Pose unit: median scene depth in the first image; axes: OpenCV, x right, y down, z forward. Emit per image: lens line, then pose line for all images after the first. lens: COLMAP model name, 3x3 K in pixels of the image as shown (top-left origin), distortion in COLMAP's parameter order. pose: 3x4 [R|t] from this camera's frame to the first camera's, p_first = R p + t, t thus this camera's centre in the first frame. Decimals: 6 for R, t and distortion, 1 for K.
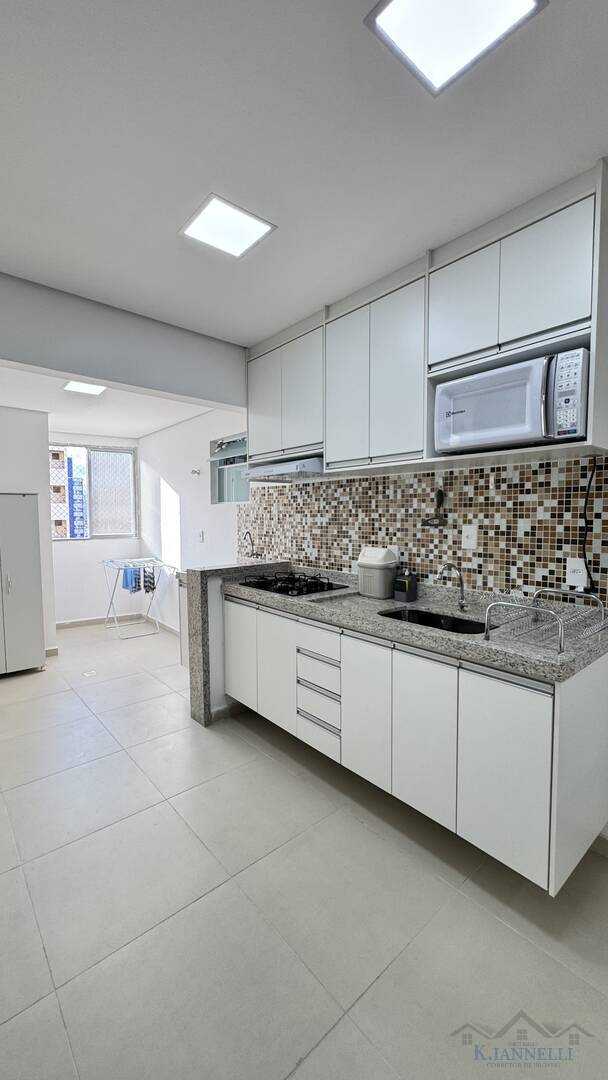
lens RADIAL K [[435.9, 0, 307.0], [0, 435.9, 539.3], [0, 0, 1]] dist [-0.004121, 0.000579]
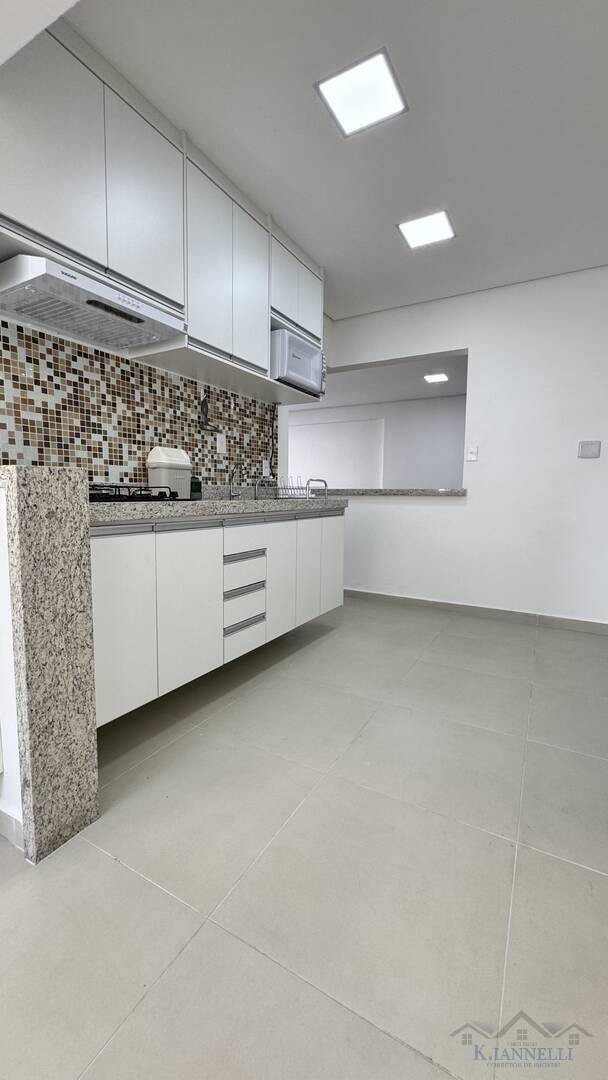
lens RADIAL K [[435.9, 0, 307.2], [0, 435.9, 539.9], [0, 0, 1]] dist [-0.004121, 0.000579]
pose [[-0.338641, -0.099155, 0.935677, -0.853707], [0.047219, 0.991388, 0.122149, 0.118509], [-0.939730, 0.085547, -0.331042, 1.112863]]
